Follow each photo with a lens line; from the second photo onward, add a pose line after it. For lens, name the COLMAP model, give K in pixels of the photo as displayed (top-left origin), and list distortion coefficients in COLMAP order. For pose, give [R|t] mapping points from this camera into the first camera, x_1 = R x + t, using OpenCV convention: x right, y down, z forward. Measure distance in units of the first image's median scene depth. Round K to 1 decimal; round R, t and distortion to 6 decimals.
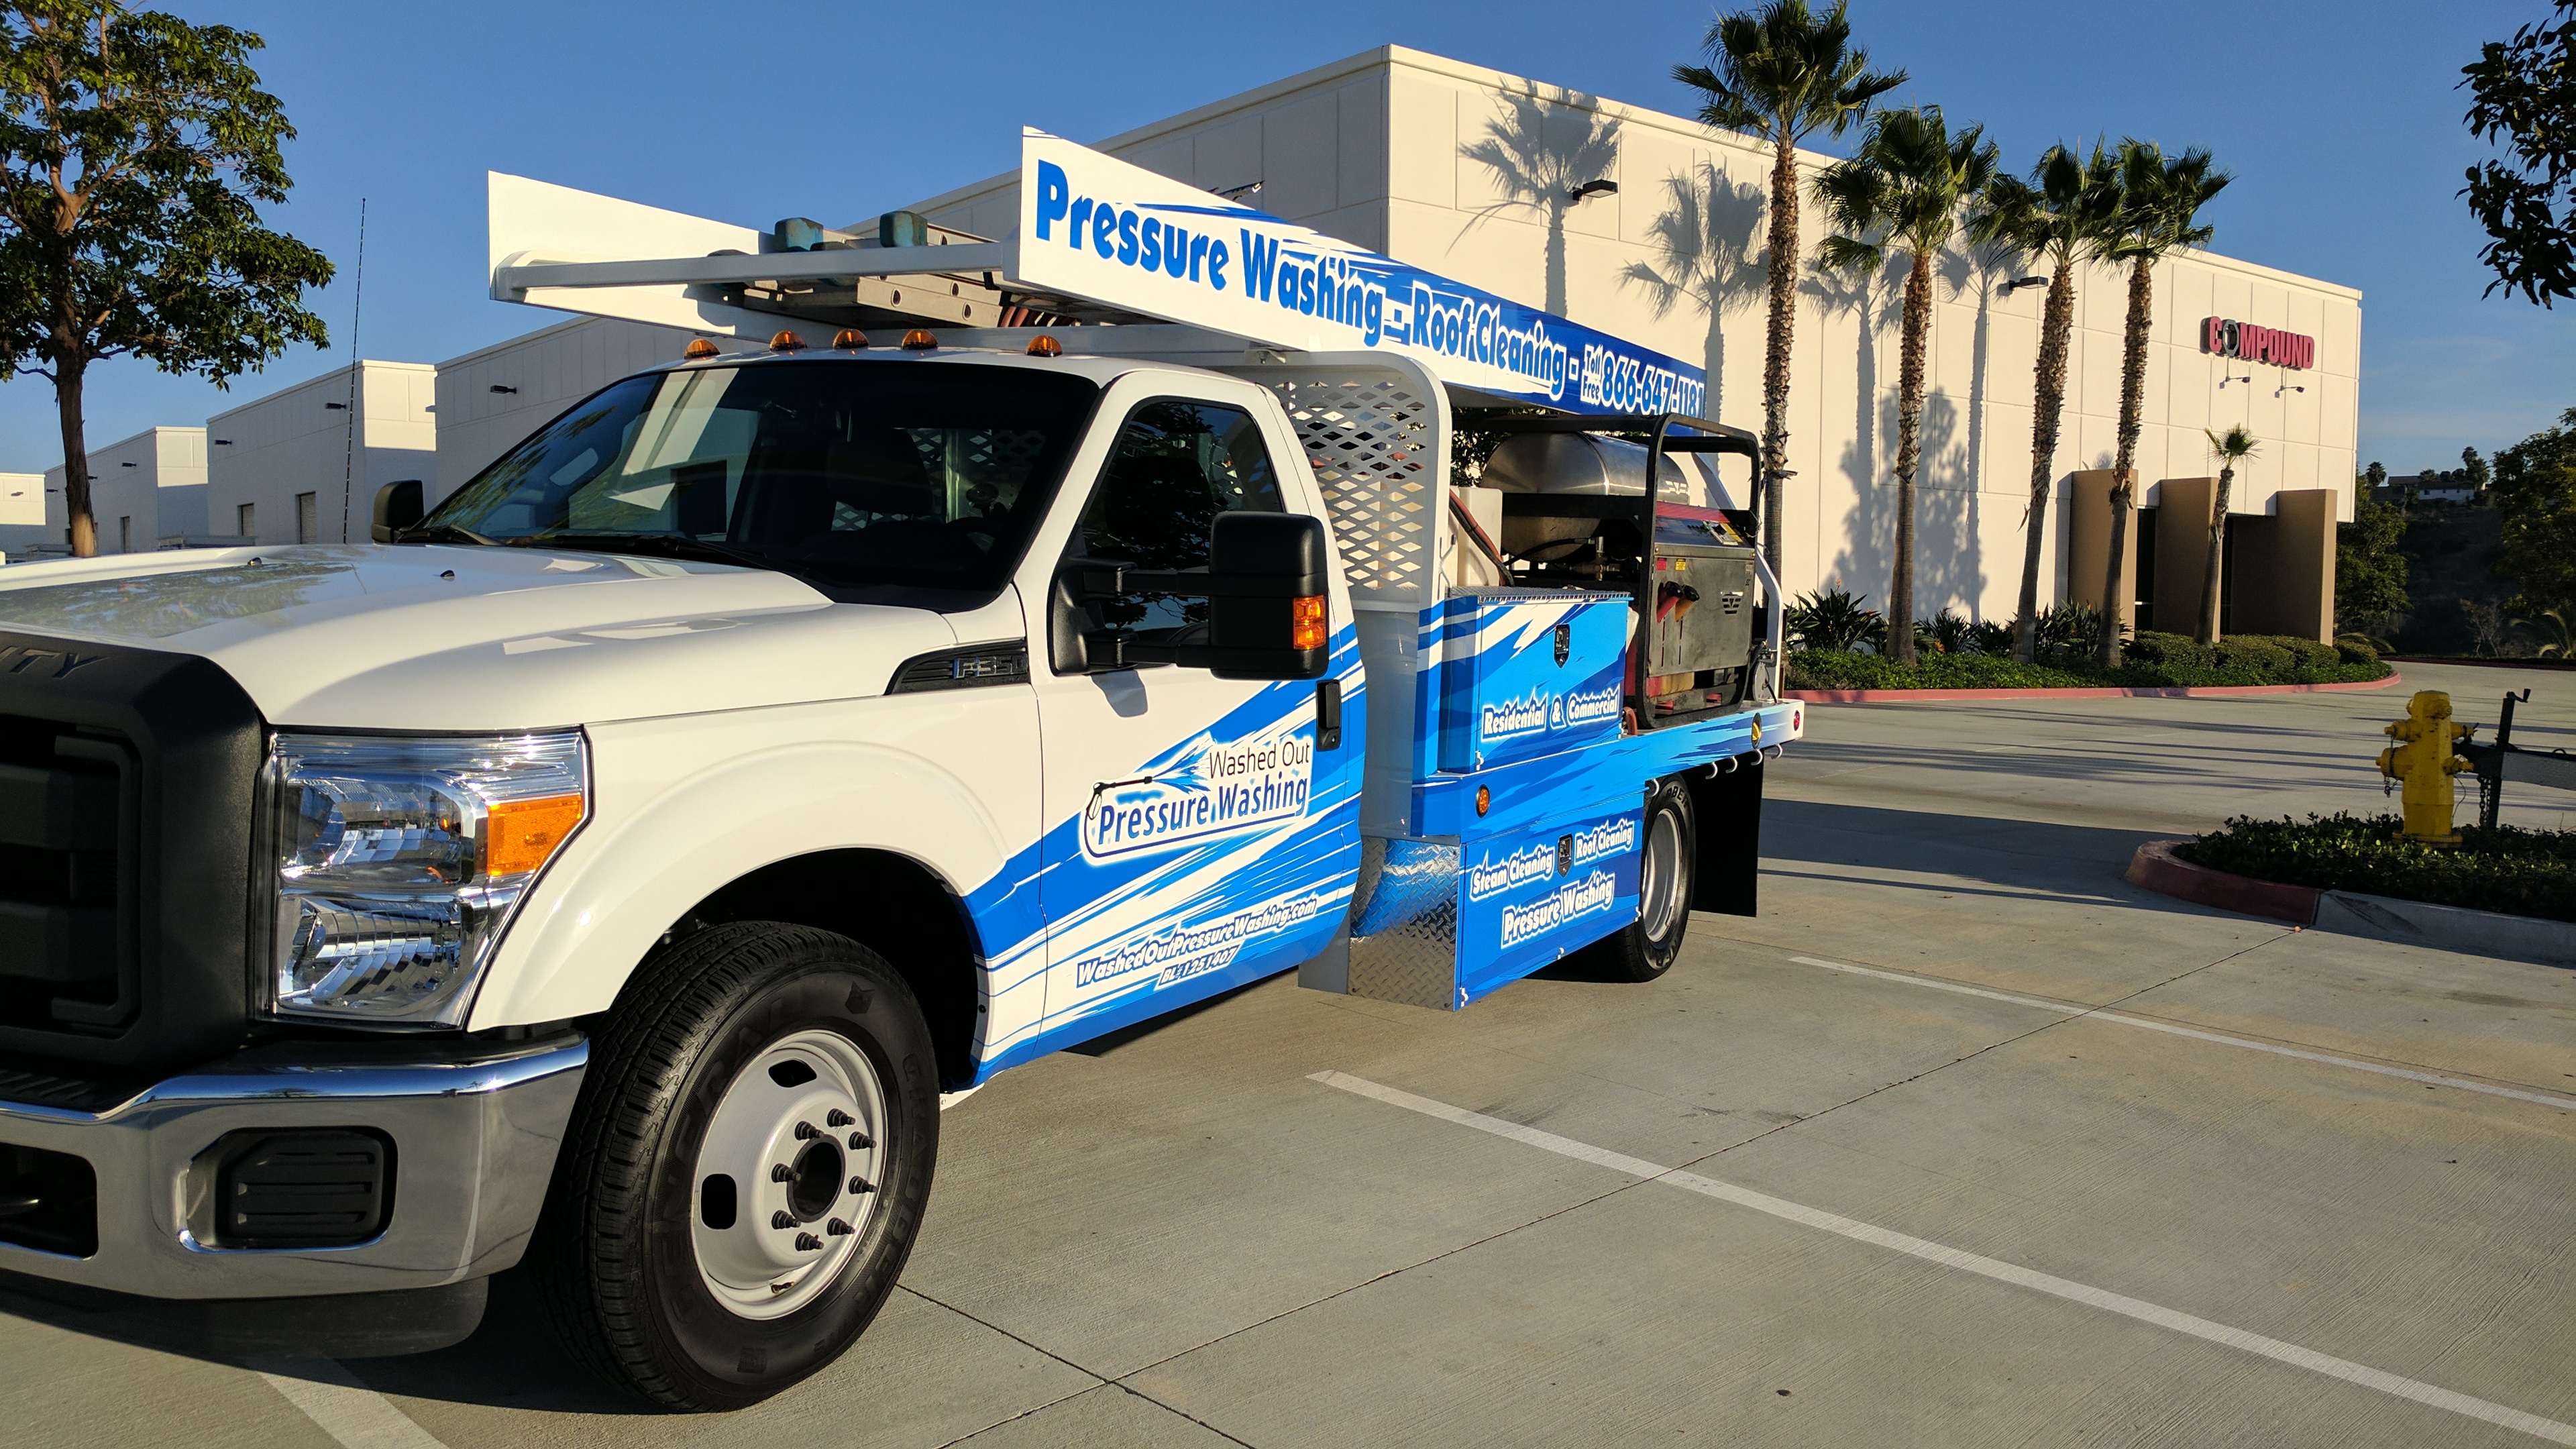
lens RADIAL K [[1935.7, 0, 1281.4], [0, 1935.7, 710.5], [0, 0, 1]] dist [0.080387, -0.171558]
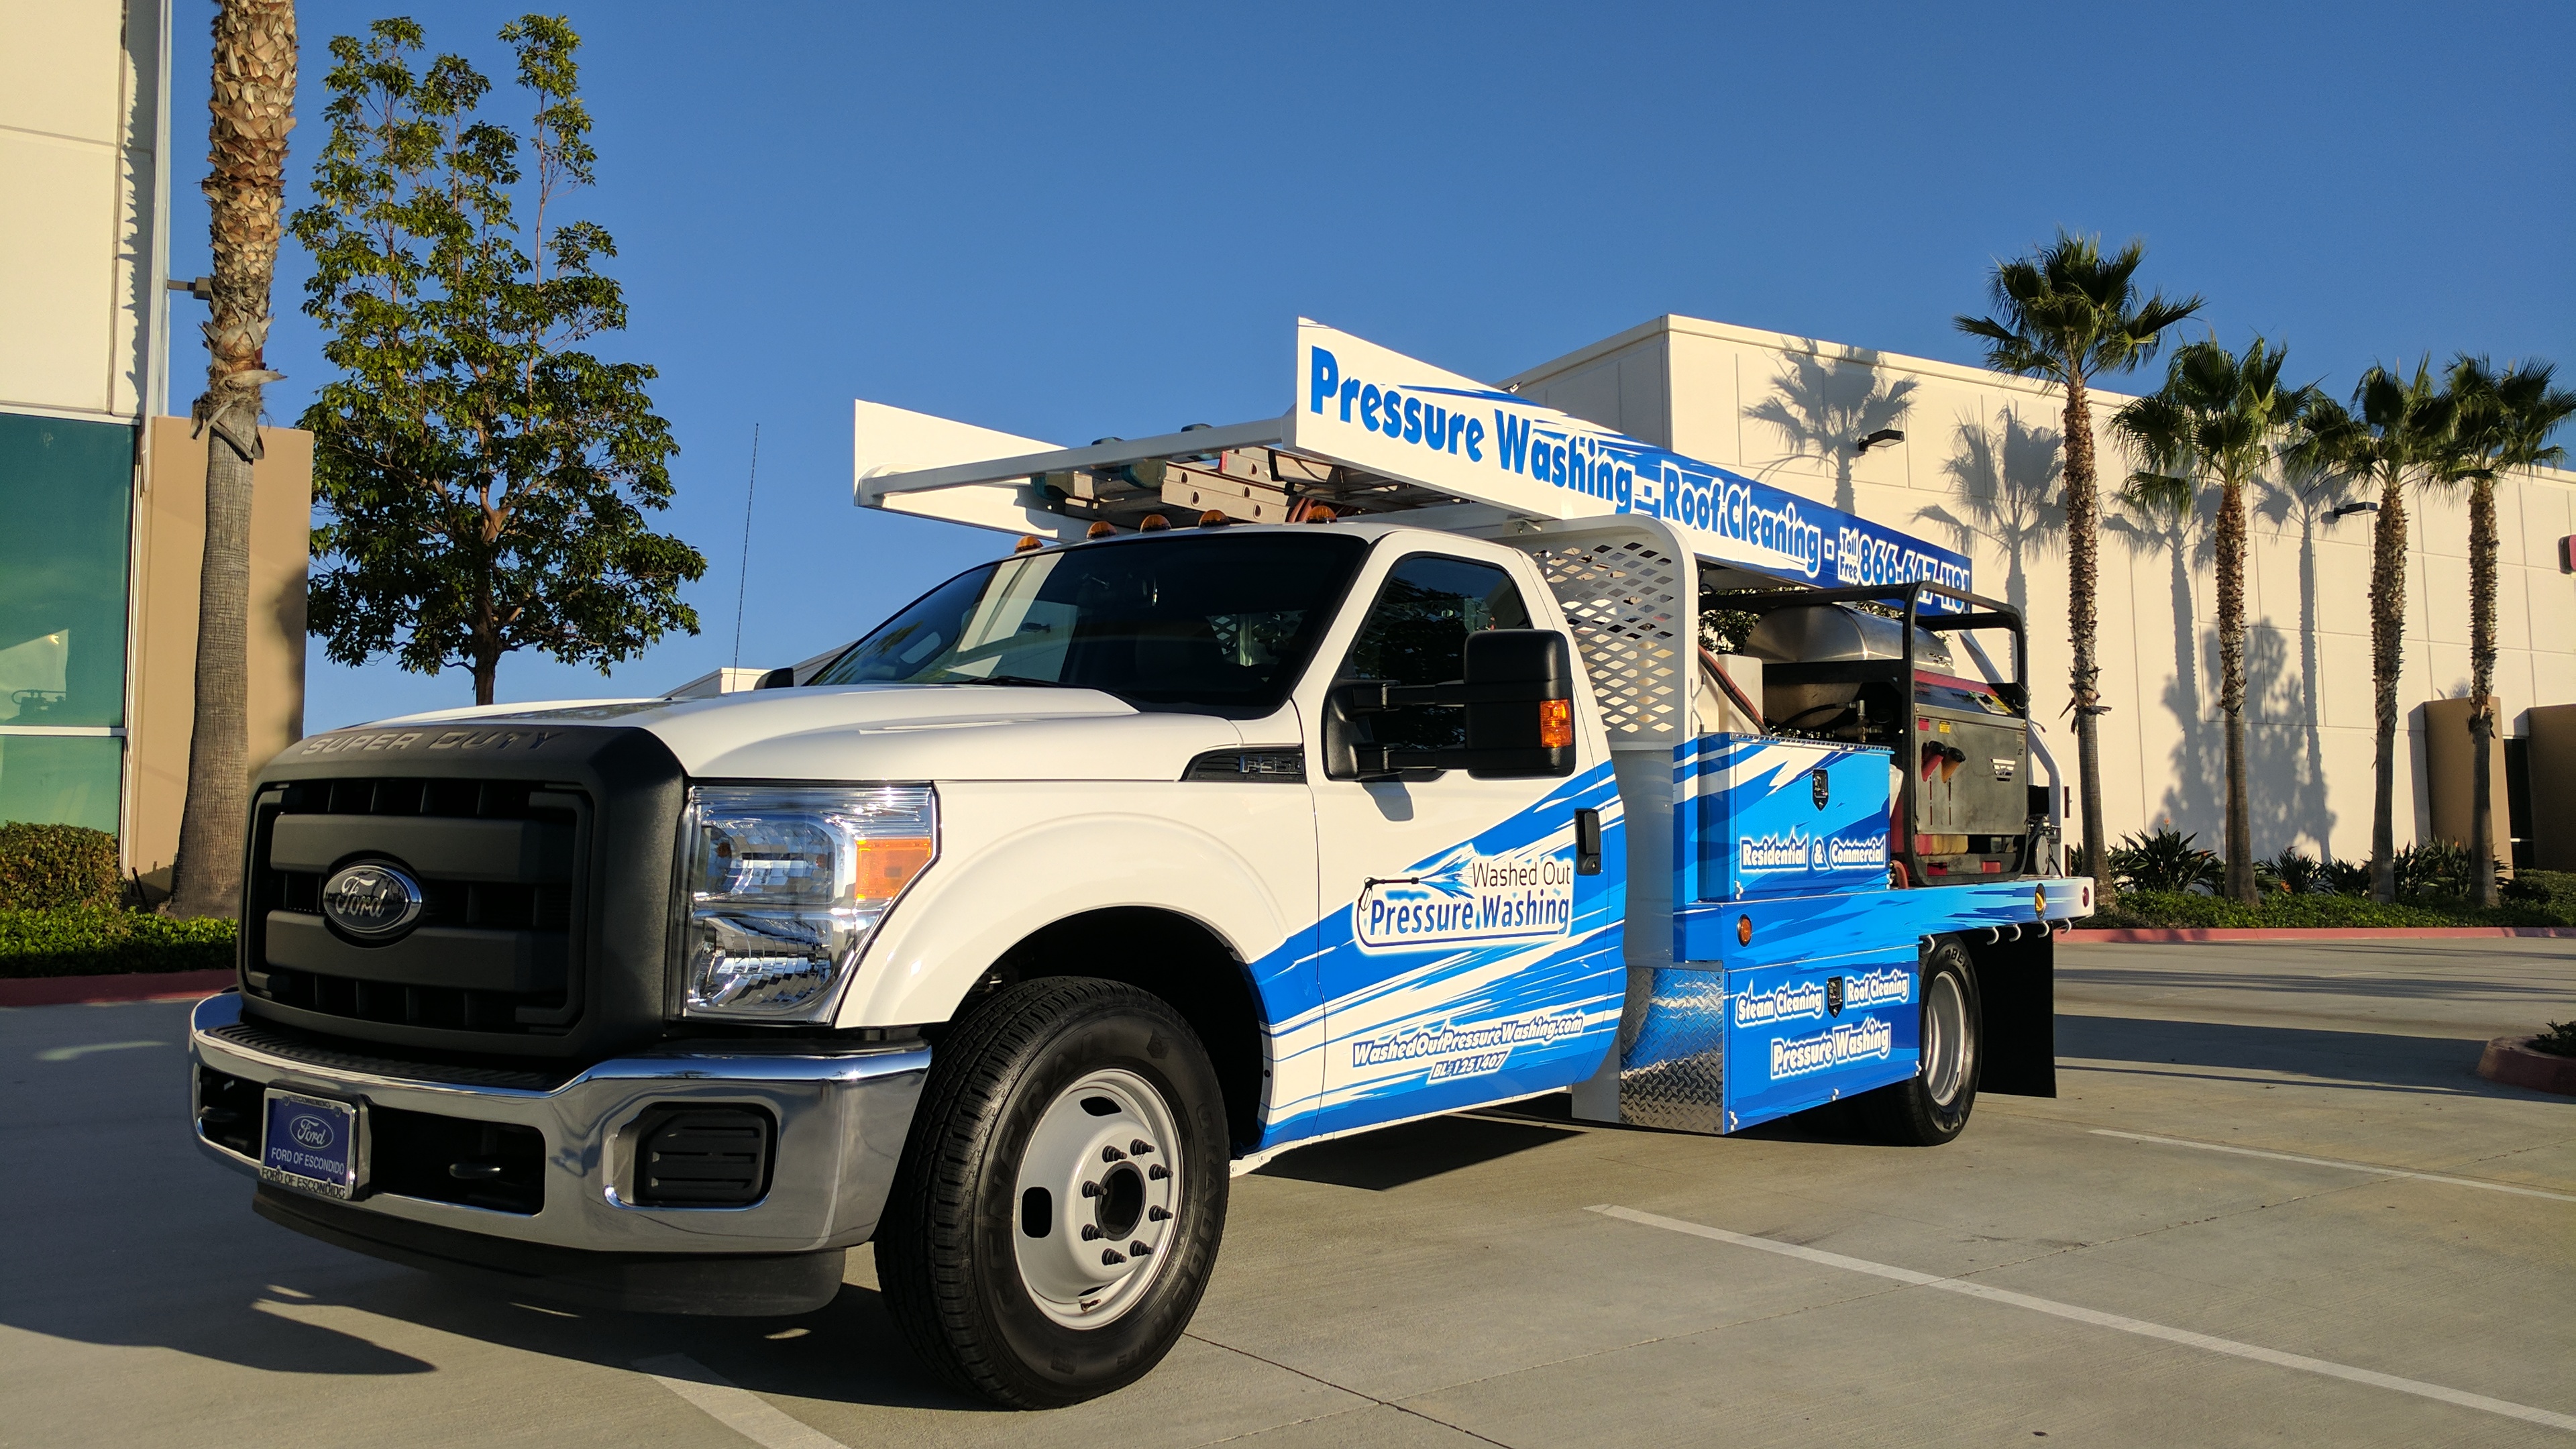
lens RADIAL K [[1890.6, 0, 1250.5], [0, 1890.6, 714.3], [0, 0, 1]] dist [0.061654, -0.073249]
pose [[0.984540, -0.029738, -0.172619, 0.021717], [0.005636, 0.990351, -0.138470, 0.070664], [0.175071, 0.135357, 0.975207, -0.063857]]
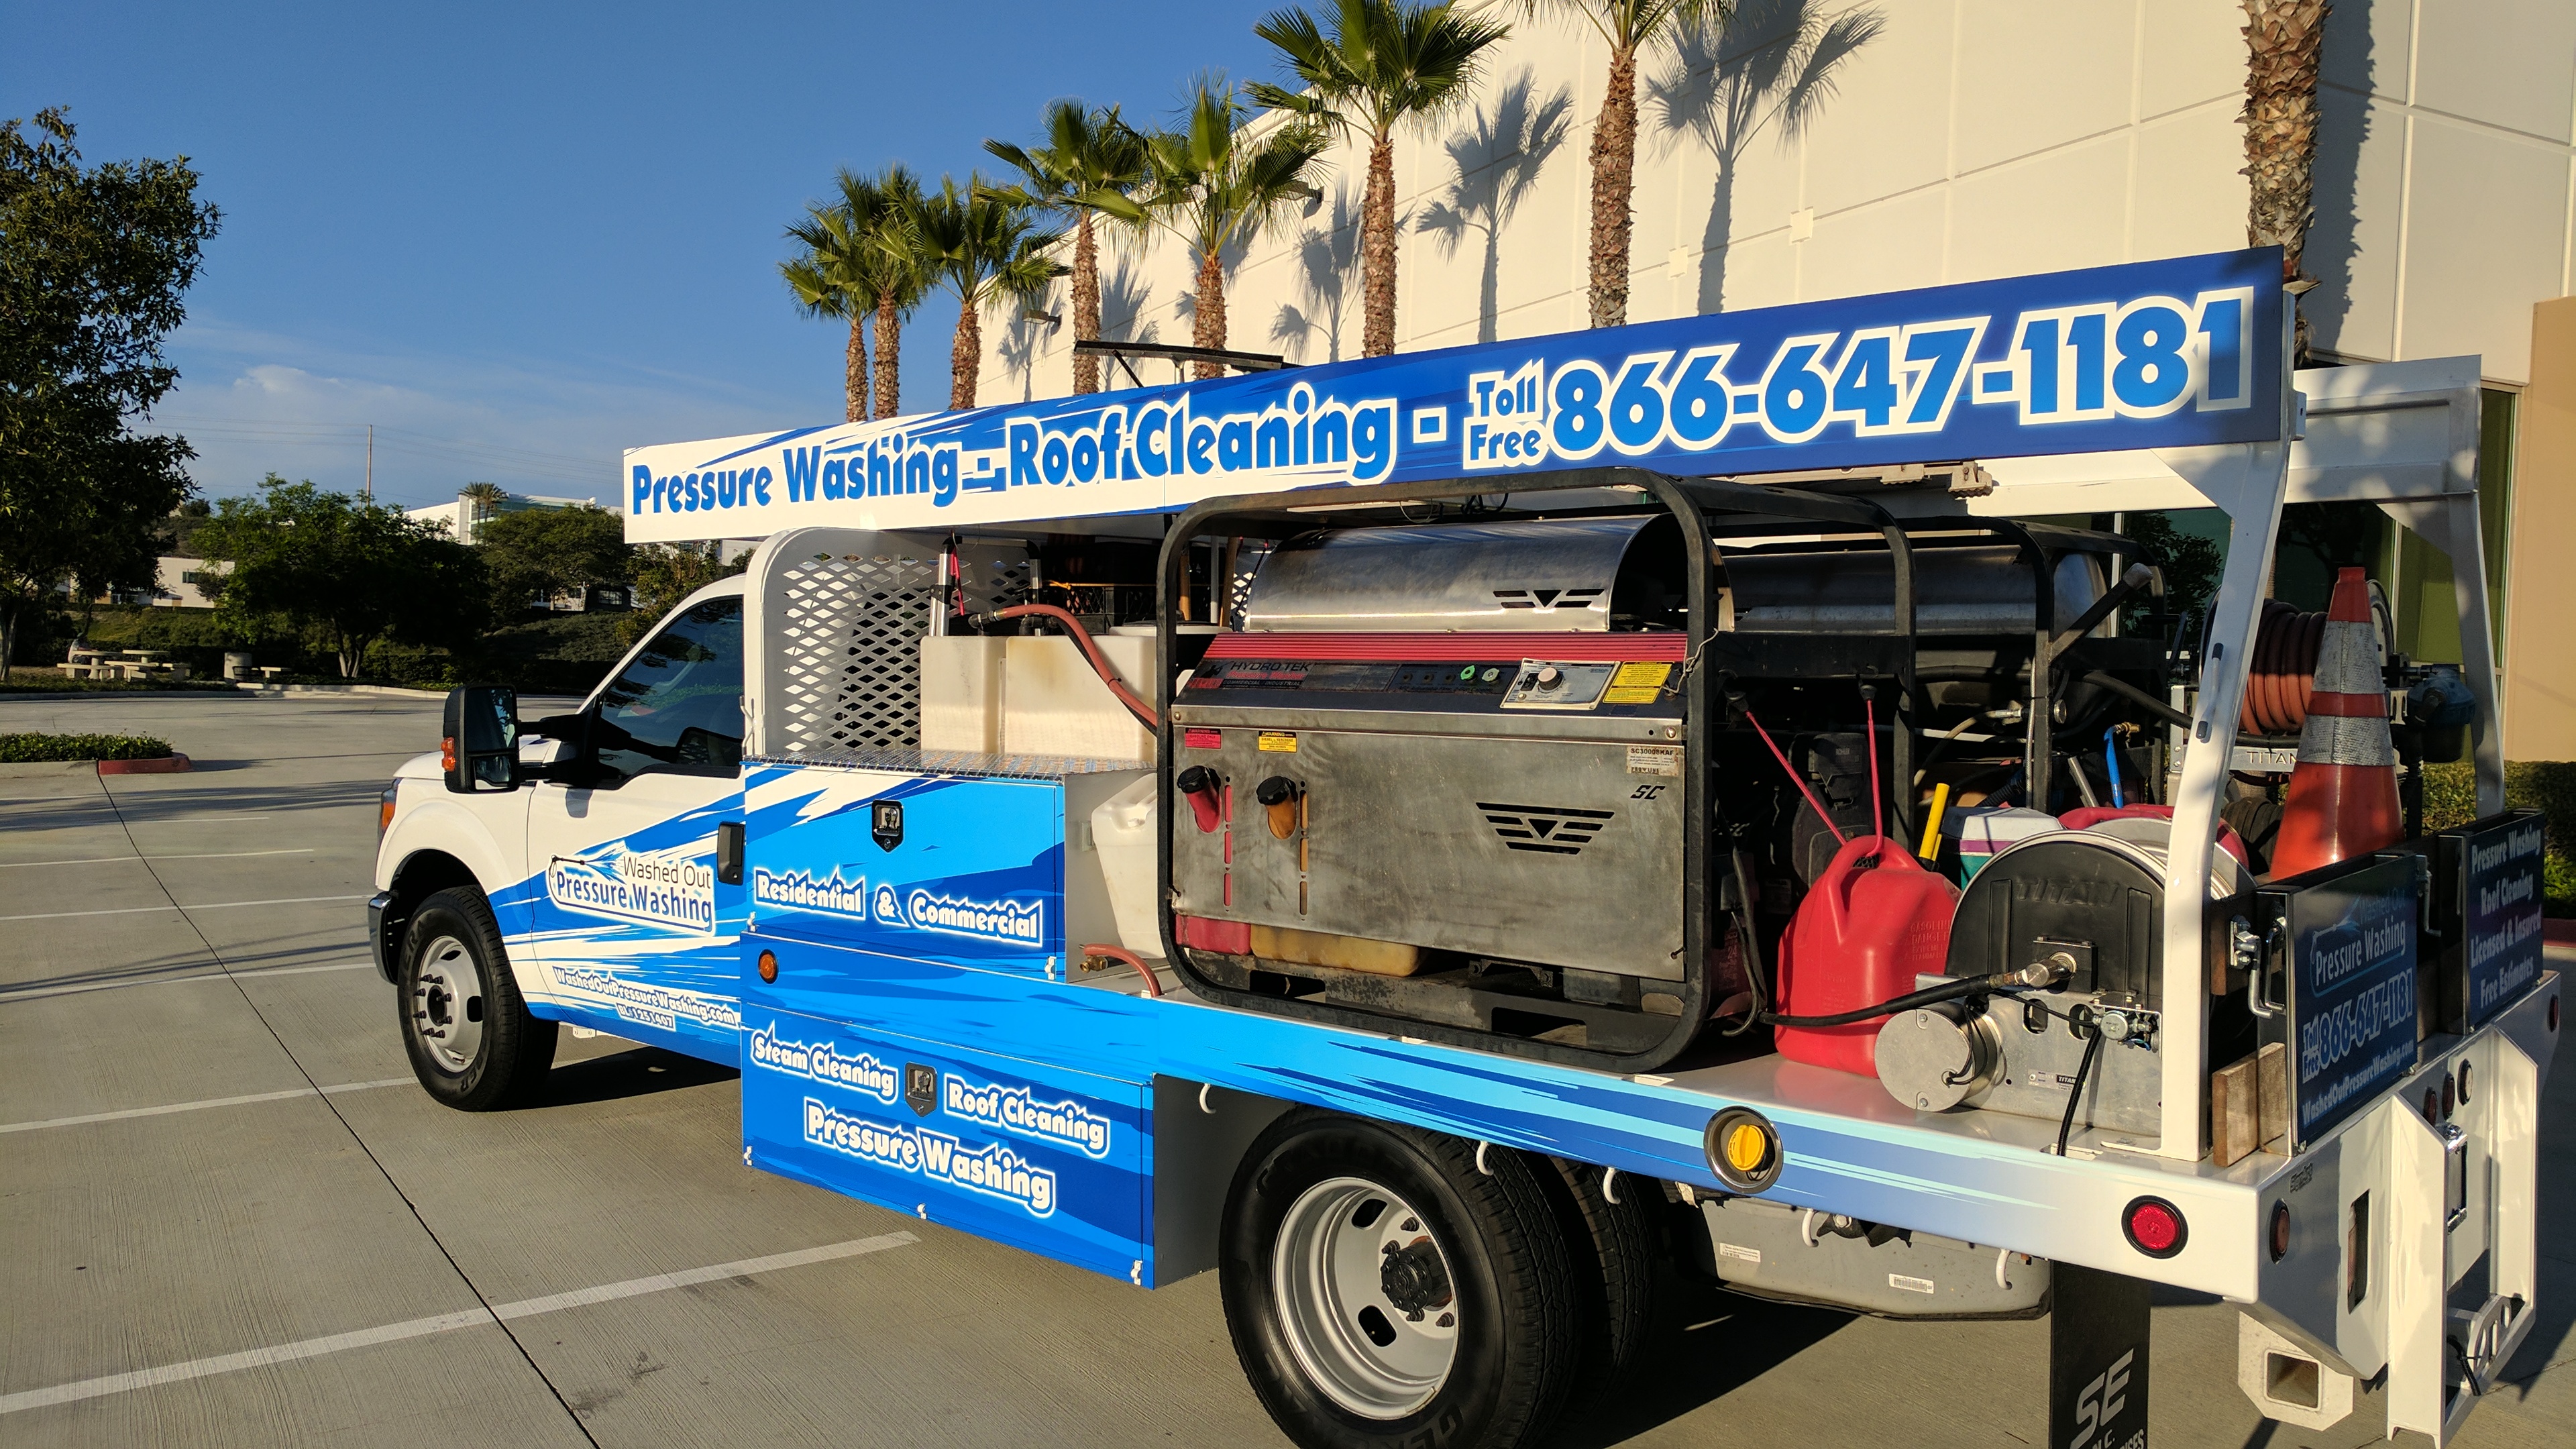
lens RADIAL K [[1890.6, 0, 1250.5], [0, 1890.6, 714.3], [0, 0, 1]] dist [0.061654, -0.073249]
pose [[-0.229823, -0.002559, -0.973229, 0.972608], [-0.089892, 0.995778, 0.018609, -0.119013], [0.969072, 0.091762, -0.229082, 1.426193]]
